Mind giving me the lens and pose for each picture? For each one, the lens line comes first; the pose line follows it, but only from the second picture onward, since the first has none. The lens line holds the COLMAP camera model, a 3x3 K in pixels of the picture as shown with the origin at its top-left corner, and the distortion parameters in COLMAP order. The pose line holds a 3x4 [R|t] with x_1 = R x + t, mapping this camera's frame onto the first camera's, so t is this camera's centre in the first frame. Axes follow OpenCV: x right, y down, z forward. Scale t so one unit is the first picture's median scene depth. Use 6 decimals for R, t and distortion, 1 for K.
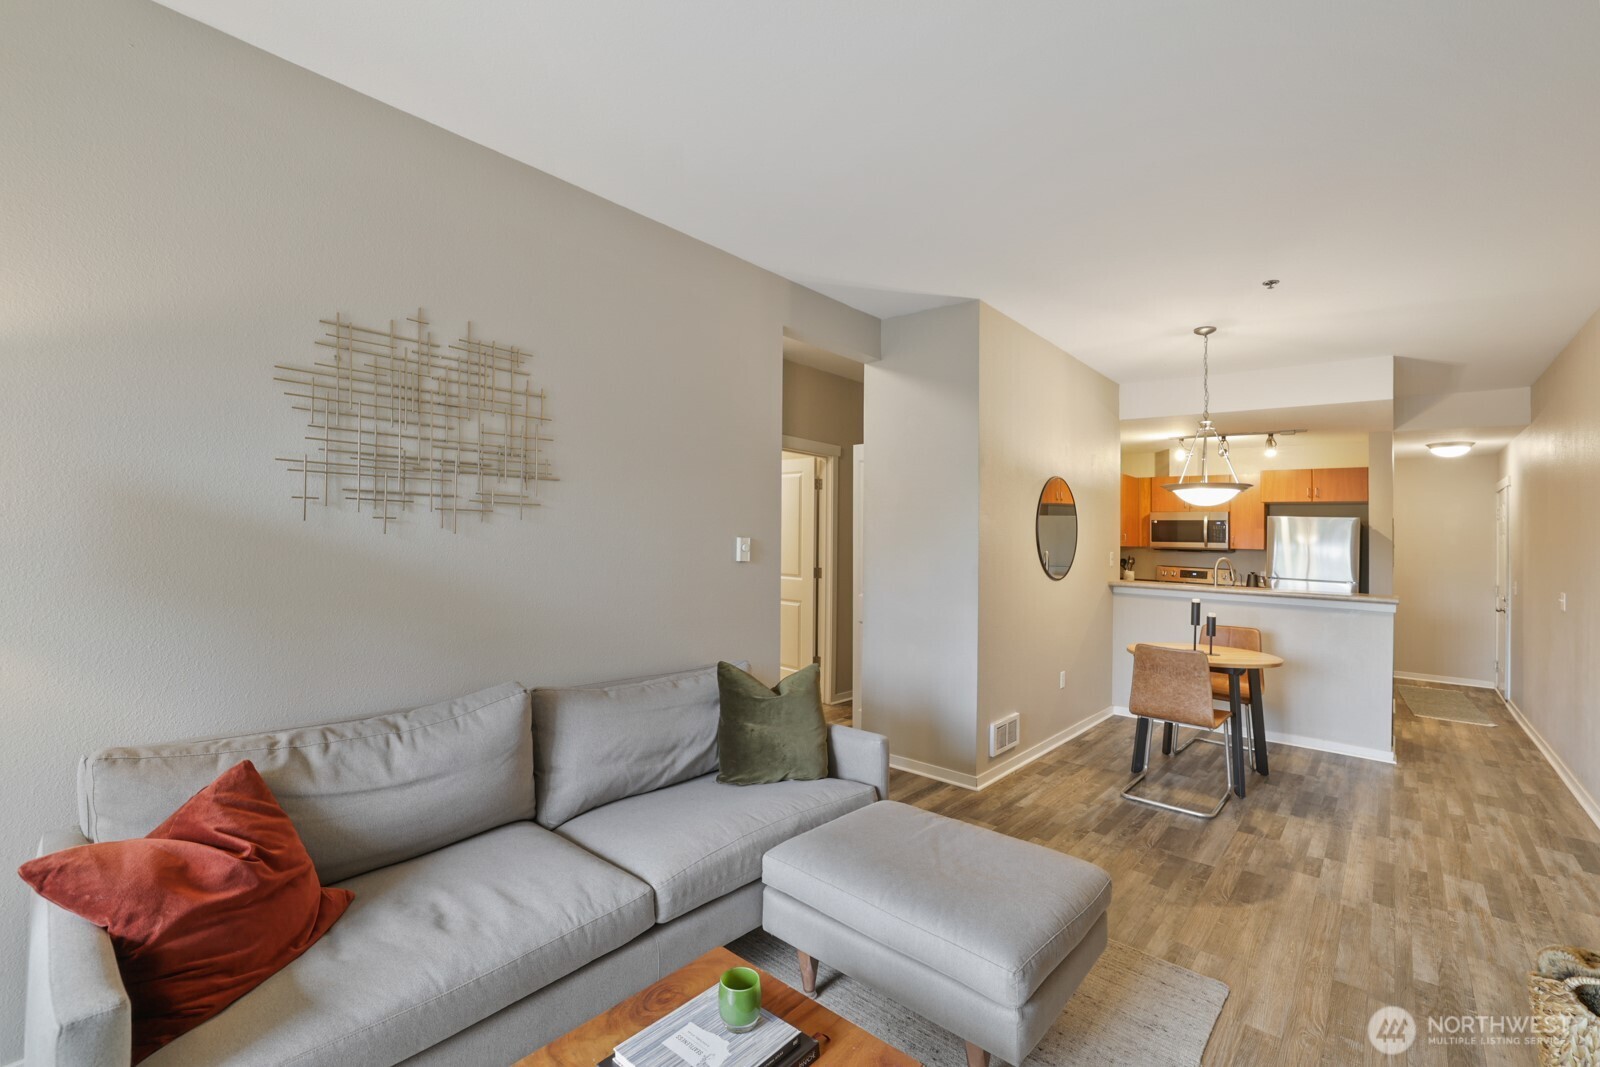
lens RADIAL K [[691.7, 0, 800.0], [0, 691.7, 533.5], [0, 0, 1]] dist [-0.053442, 0.018473]
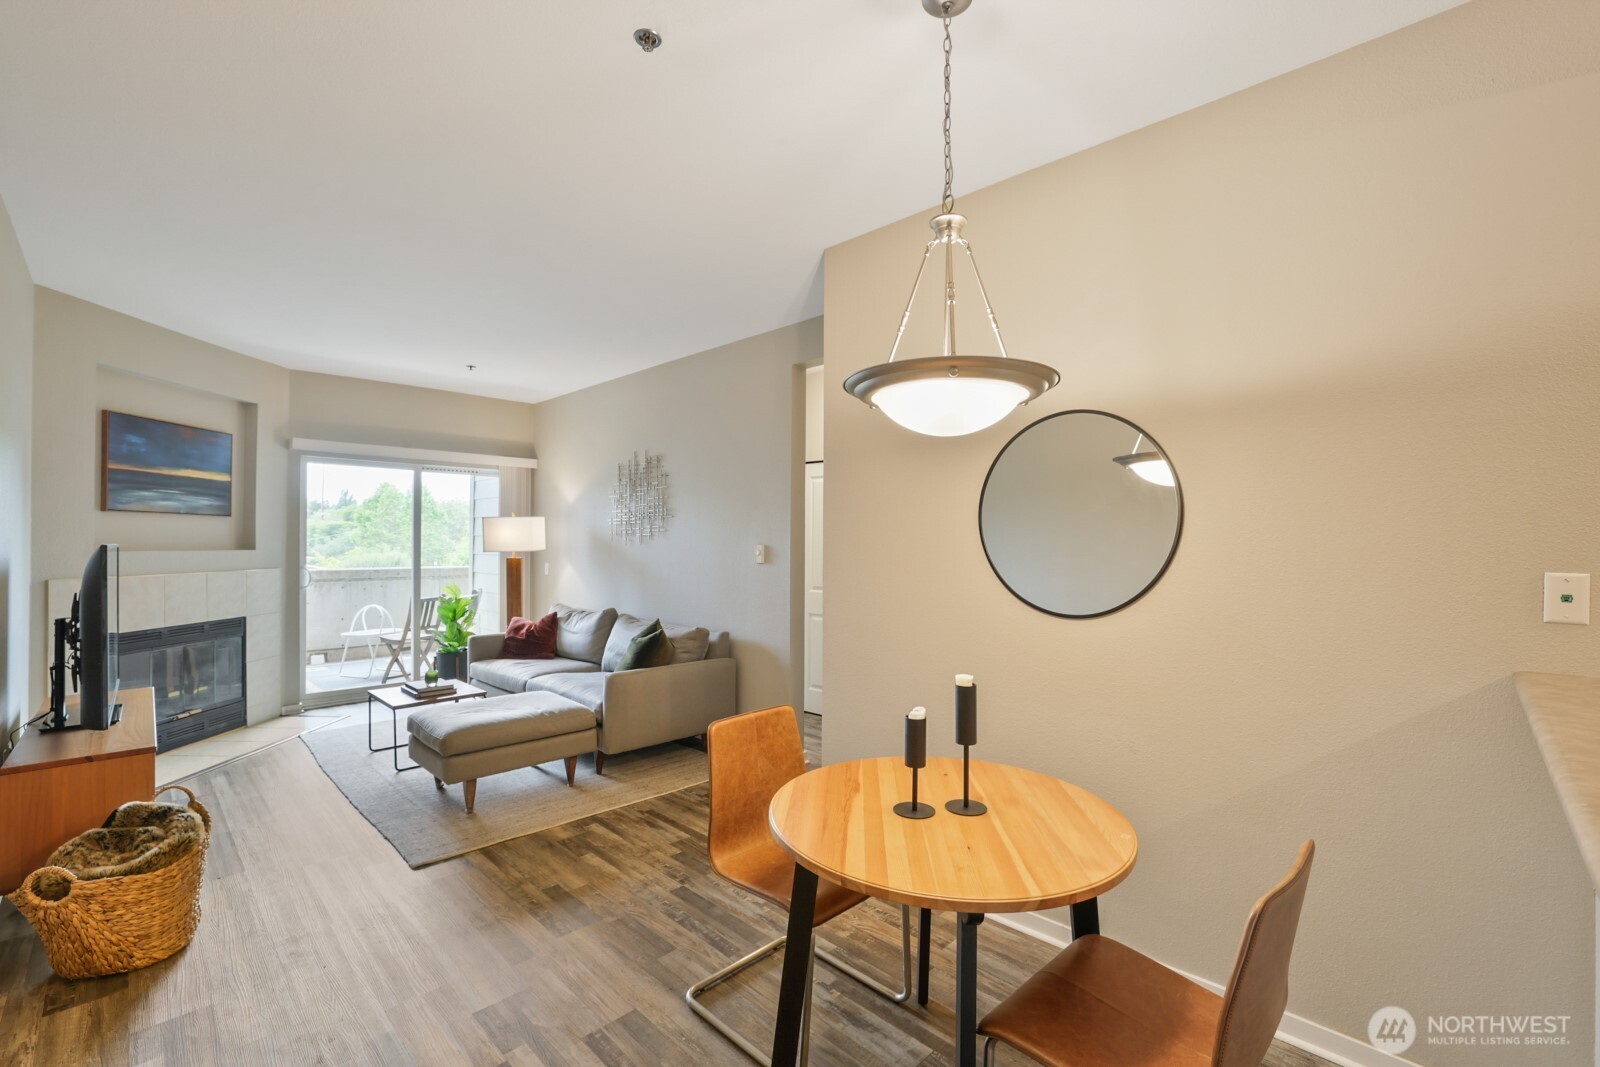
lens RADIAL K [[687.3, 0, 813.0], [0, 687.3, 543.8], [0, 0, 1]] dist [-0.051099, 0.019507]
pose [[-0.037230, -0.024792, -0.998999, 0.985463], [-0.001504, 0.999692, -0.024753, 0.029535], [0.999306, 0.000581, -0.037256, 0.924483]]
